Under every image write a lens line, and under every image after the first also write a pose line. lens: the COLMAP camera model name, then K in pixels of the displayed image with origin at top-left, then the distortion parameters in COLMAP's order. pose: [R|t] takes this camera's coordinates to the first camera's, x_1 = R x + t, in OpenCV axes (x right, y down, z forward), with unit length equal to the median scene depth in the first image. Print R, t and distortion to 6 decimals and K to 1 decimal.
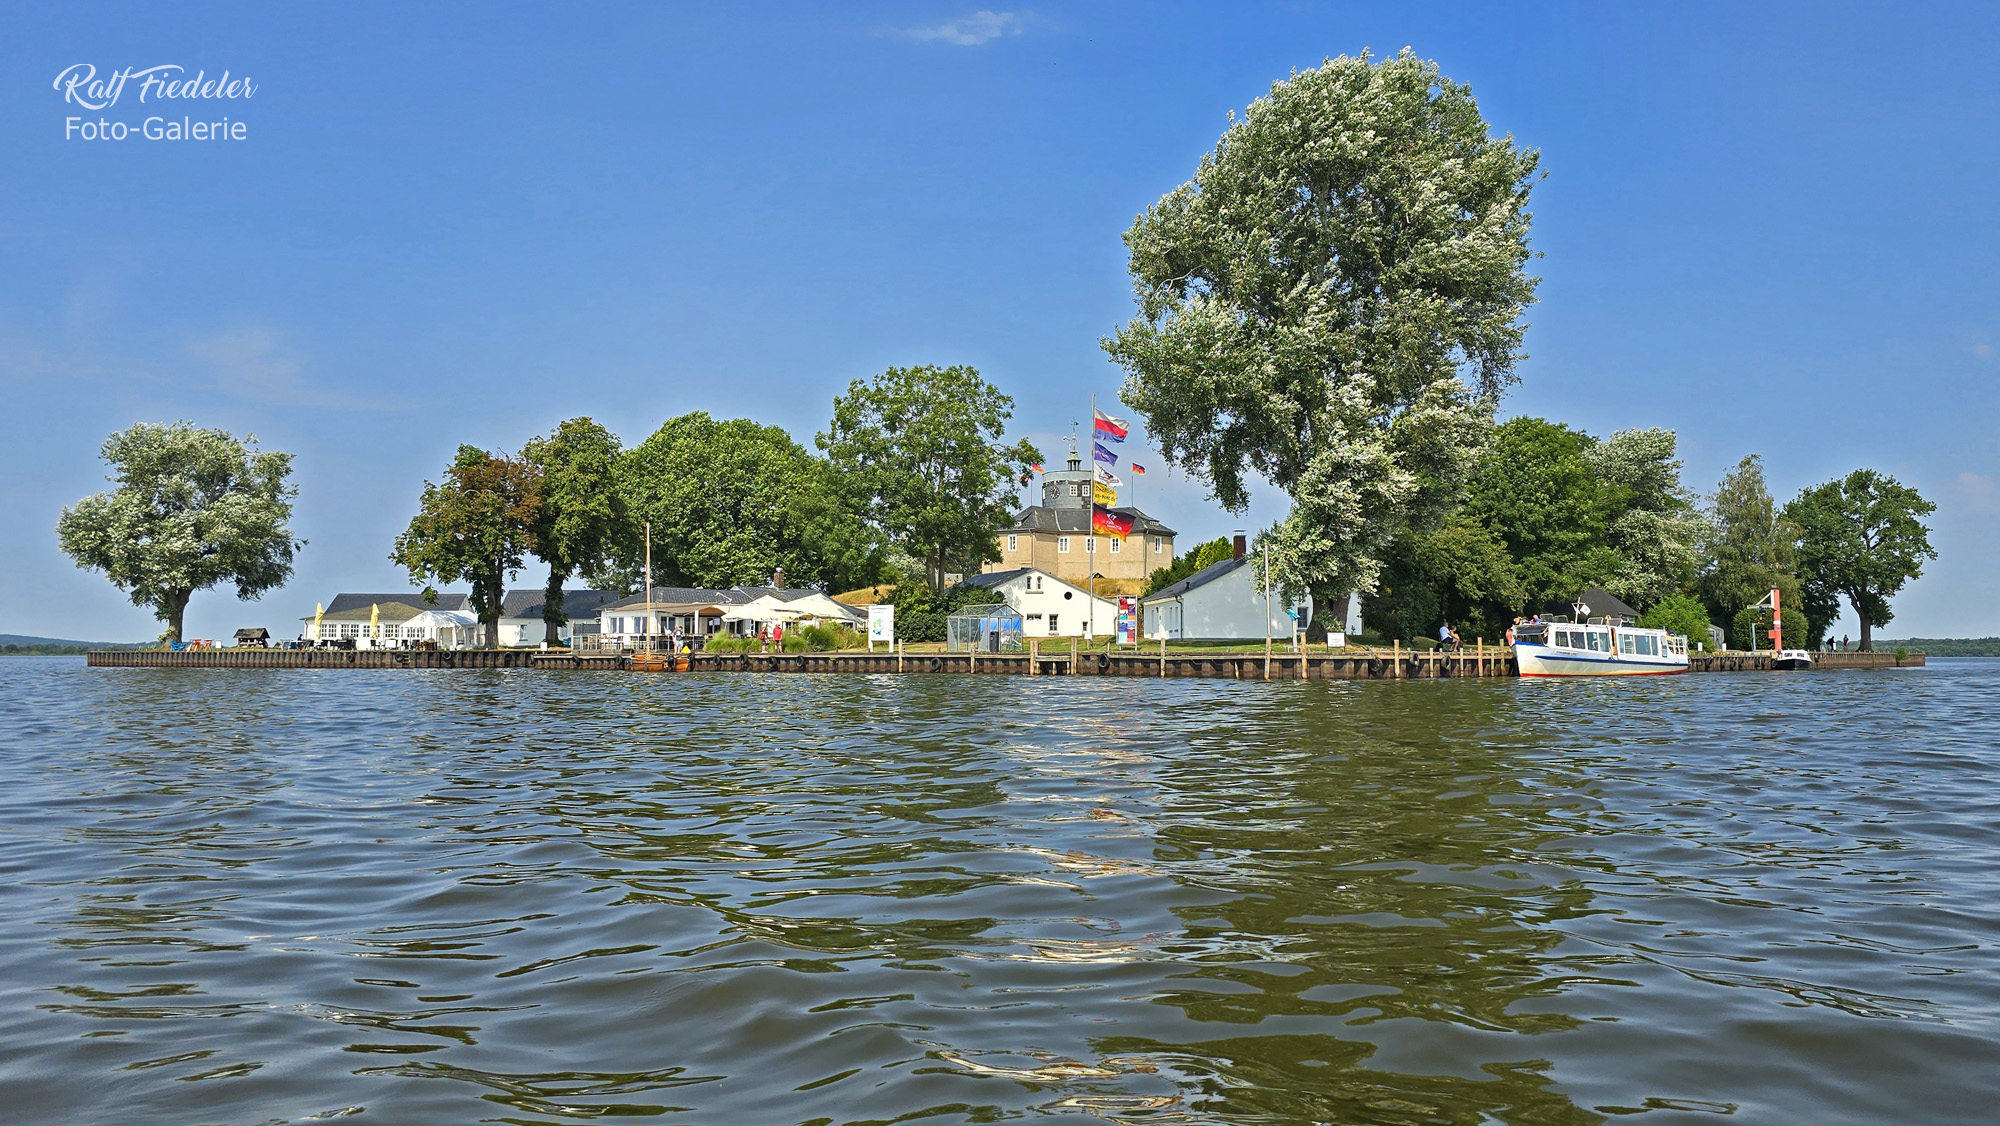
lens RADIAL K [[1480.5, 0, 991.4], [0, 1480.5, 566.1], [0, 0, 1]] dist [0.035551, -0.039838]
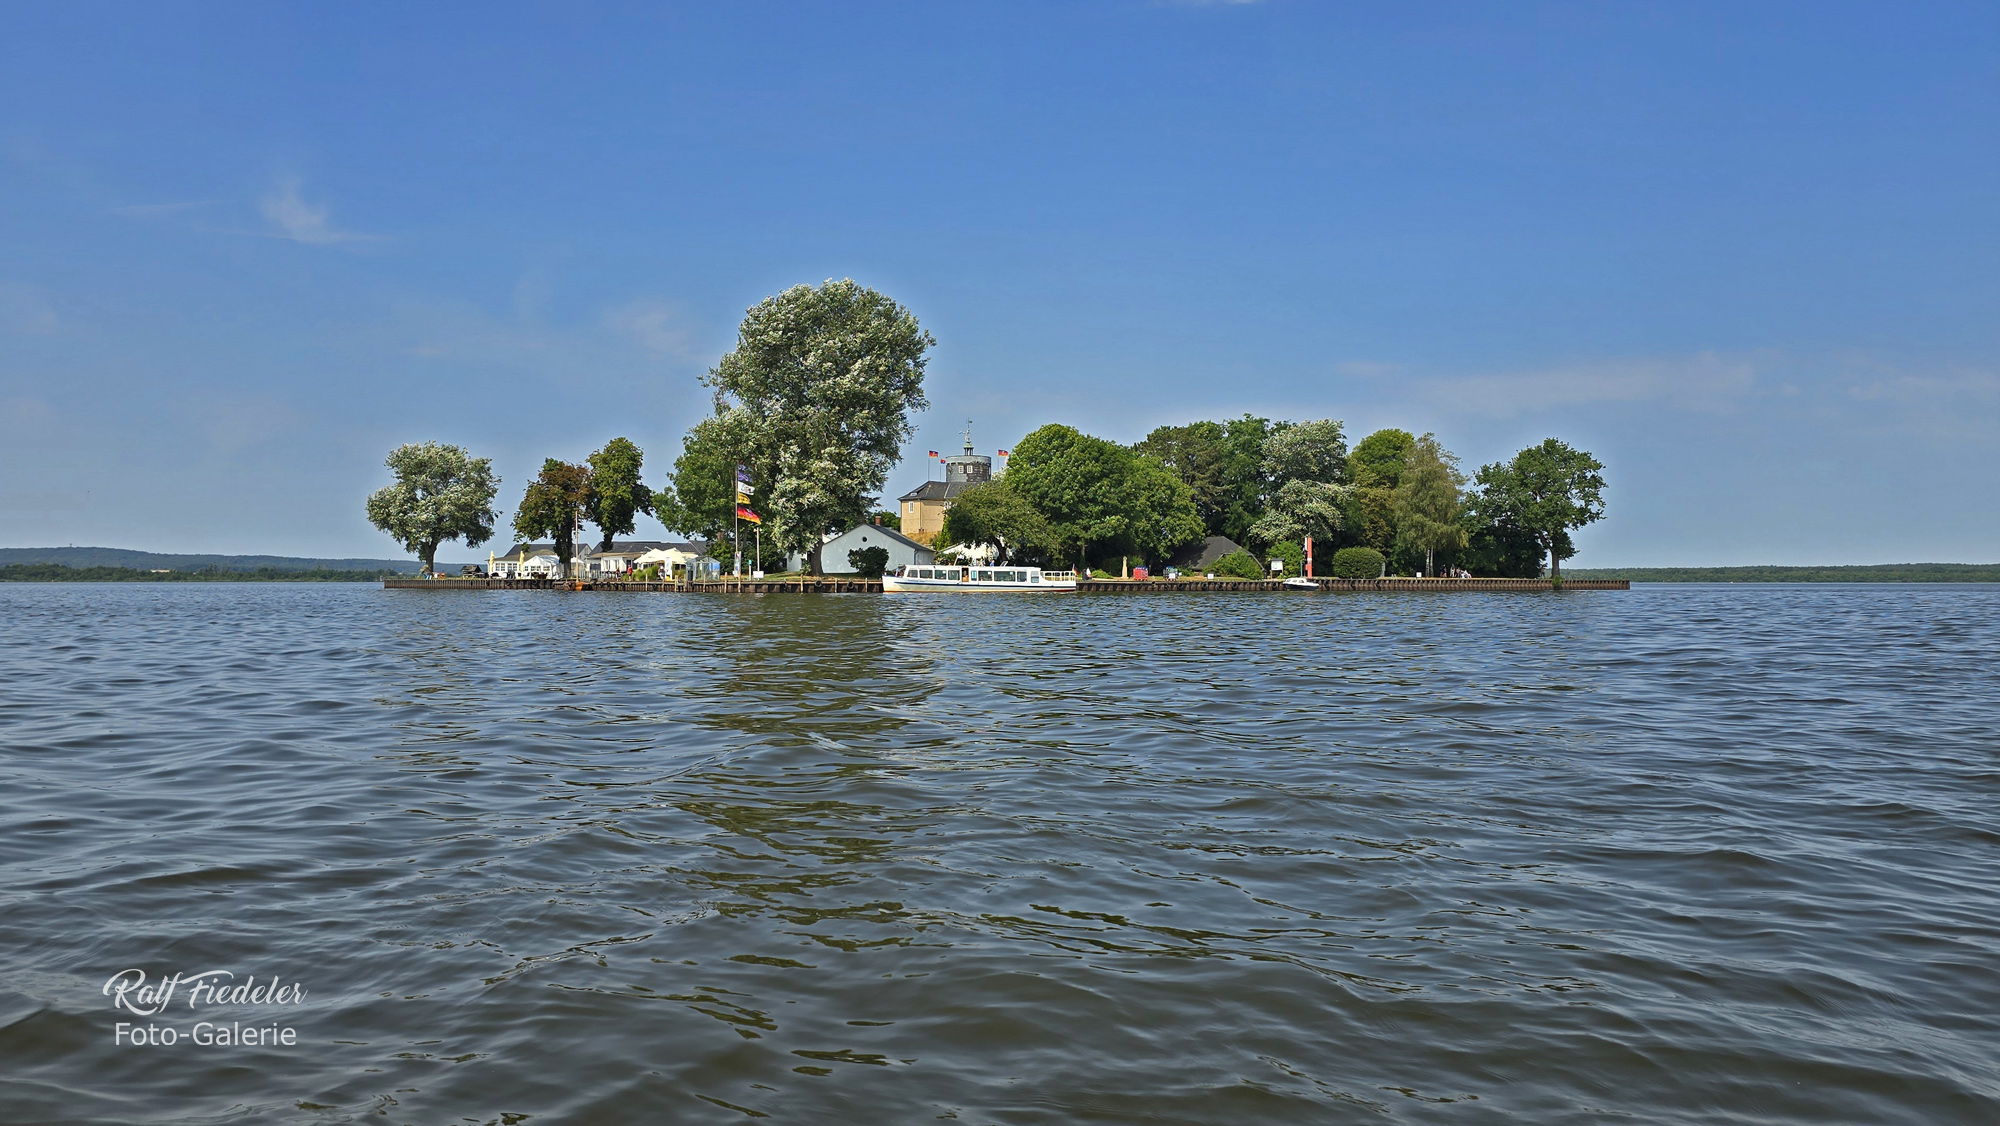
lens RADIAL K [[1480.5, 0, 991.4], [0, 1480.5, 566.1], [0, 0, 1]] dist [0.035551, -0.039838]
pose [[0.961783, -0.003480, -0.273789, 0.524254], [0.017164, 0.998719, 0.047602, -0.026758], [0.273273, -0.050482, 0.960611, -0.436942]]
